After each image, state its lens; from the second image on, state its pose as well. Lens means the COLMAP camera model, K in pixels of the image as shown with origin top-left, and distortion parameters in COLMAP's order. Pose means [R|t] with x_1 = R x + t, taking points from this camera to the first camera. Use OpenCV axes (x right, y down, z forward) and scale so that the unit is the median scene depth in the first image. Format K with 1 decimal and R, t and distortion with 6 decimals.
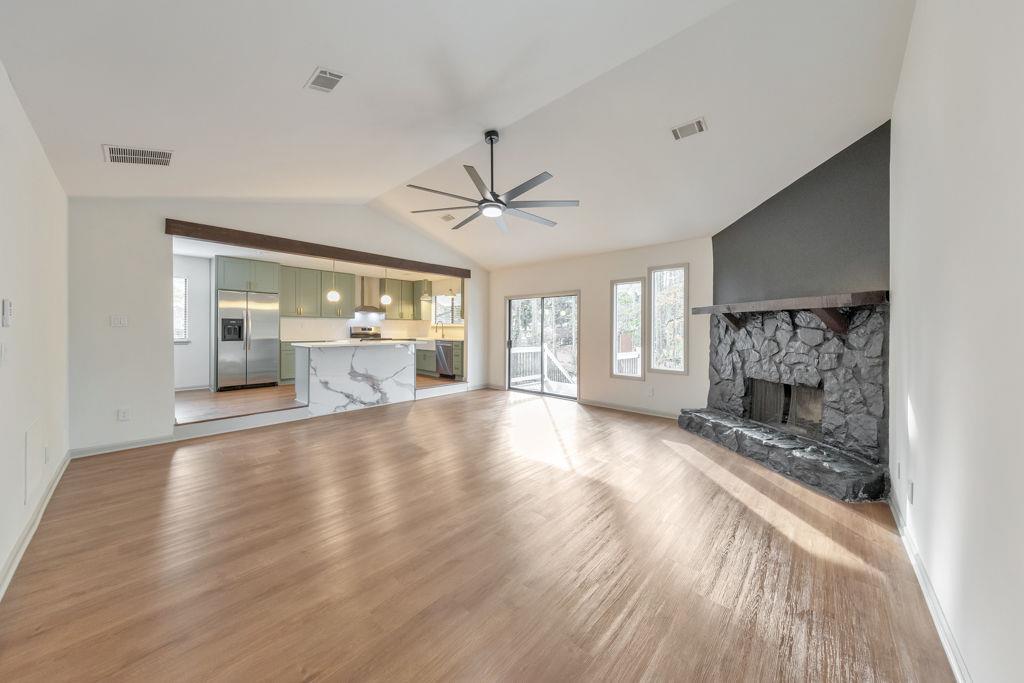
lens RADIAL K [[338.7, 0, 511.7], [0, 338.7, 329.8], [0, 0, 1]] dist [0.000103, 0.000021]
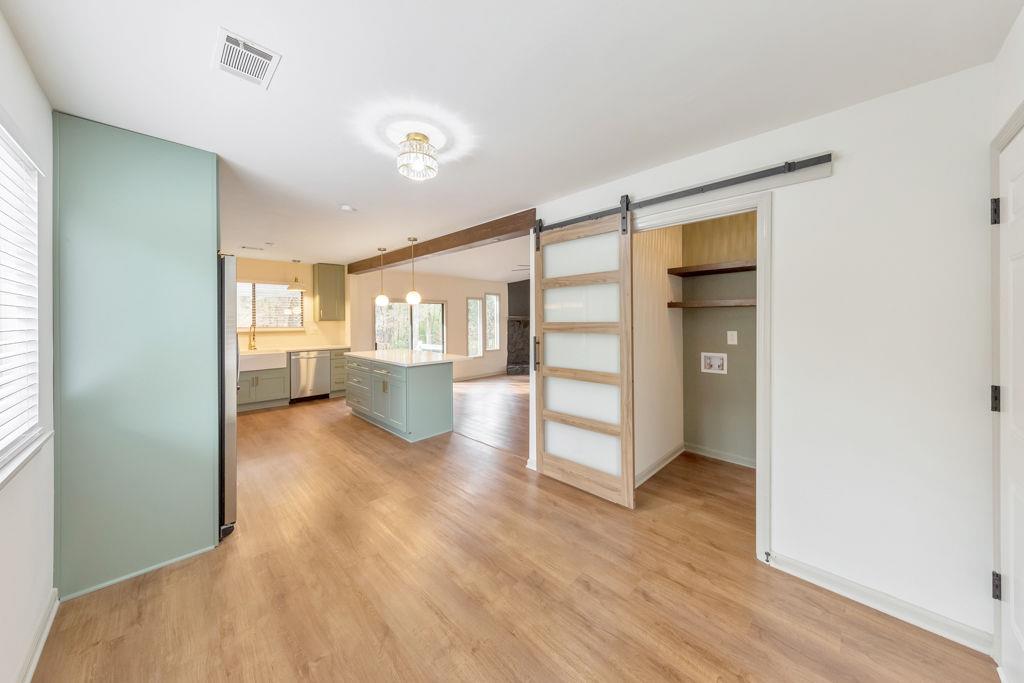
lens RADIAL K [[343.9, 0, 513.7], [0, 343.9, 319.2], [0, 0, 1]] dist [0.000552, -0.000011]
pose [[0.046379, -0.005094, 0.998911, -1.275279], [0.009466, 0.999944, 0.004659, -0.049935], [-0.998879, 0.009240, 0.046425, 0.713273]]
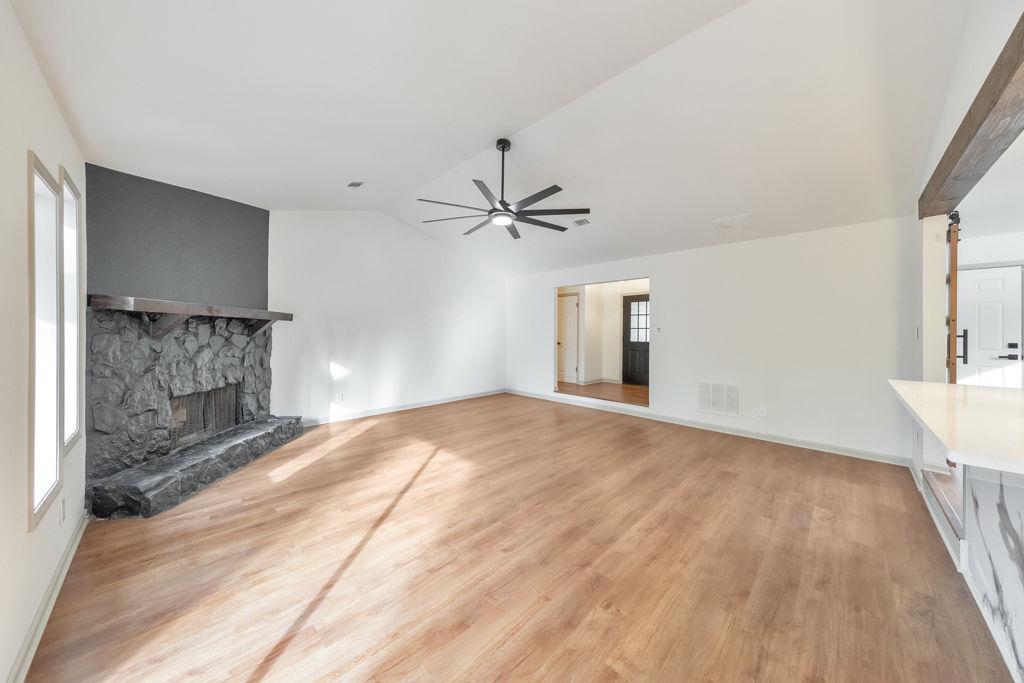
lens RADIAL K [[338.7, 0, 511.7], [0, 338.7, 329.8], [0, 0, 1]] dist [0.000103, 0.000021]
pose [[-0.999311, -0.000626, 0.037101, -0.075367], [-0.000561, 0.999998, 0.001756, -0.012491], [-0.037102, 0.001734, -0.999310, 1.239422]]
